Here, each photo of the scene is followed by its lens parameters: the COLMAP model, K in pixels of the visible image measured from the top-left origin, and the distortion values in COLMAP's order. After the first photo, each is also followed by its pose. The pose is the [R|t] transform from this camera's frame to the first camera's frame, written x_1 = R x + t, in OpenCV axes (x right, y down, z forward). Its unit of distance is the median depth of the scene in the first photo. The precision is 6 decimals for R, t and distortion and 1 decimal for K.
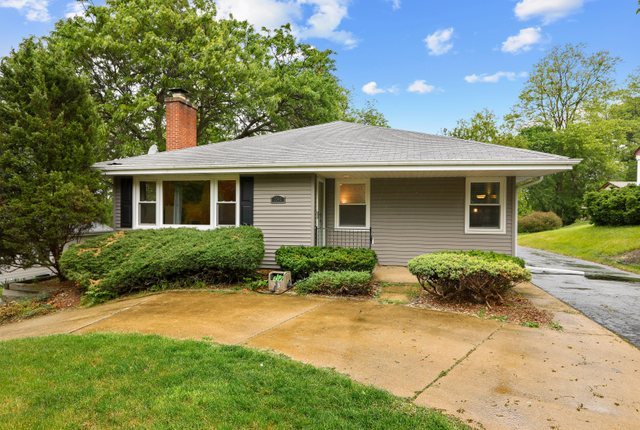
lens RADIAL K [[371.3, 0, 322.1], [0, 371.3, 217.3], [0, 0, 1]] dist [0.000685, -0.001914]
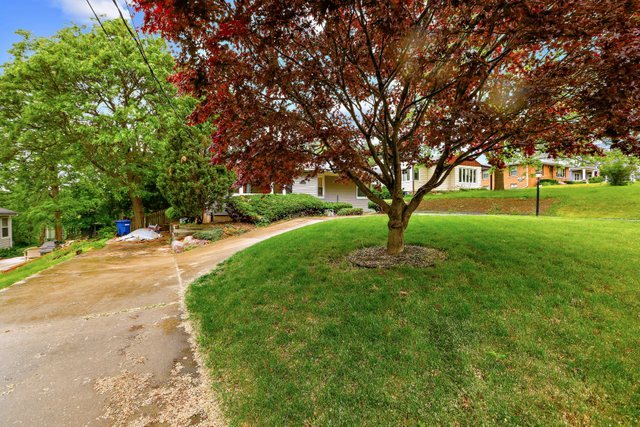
lens RADIAL K [[282.0, 0, 320.2], [0, 282.0, 211.4], [0, 0, 1]] dist [0.026115, -0.001087]
pose [[0.758958, -0.016569, 0.650929, -1.130616], [0.005626, 0.999806, 0.018890, 0.092943], [-0.651115, -0.010675, 0.758904, -0.362436]]
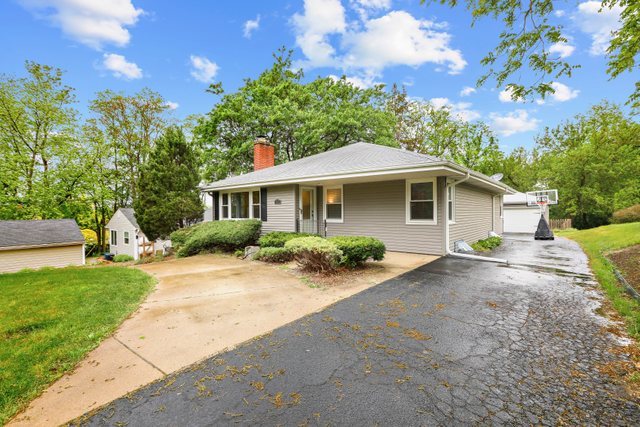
lens RADIAL K [[282.0, 0, 317.8], [0, 282.0, 209.5], [0, 0, 1]] dist [0.026115, -0.001087]
pose [[0.891554, -0.019113, -0.452512, 0.552361], [0.010866, 0.999724, -0.020817, 0.010334], [0.452785, 0.013642, 0.891515, 0.018084]]
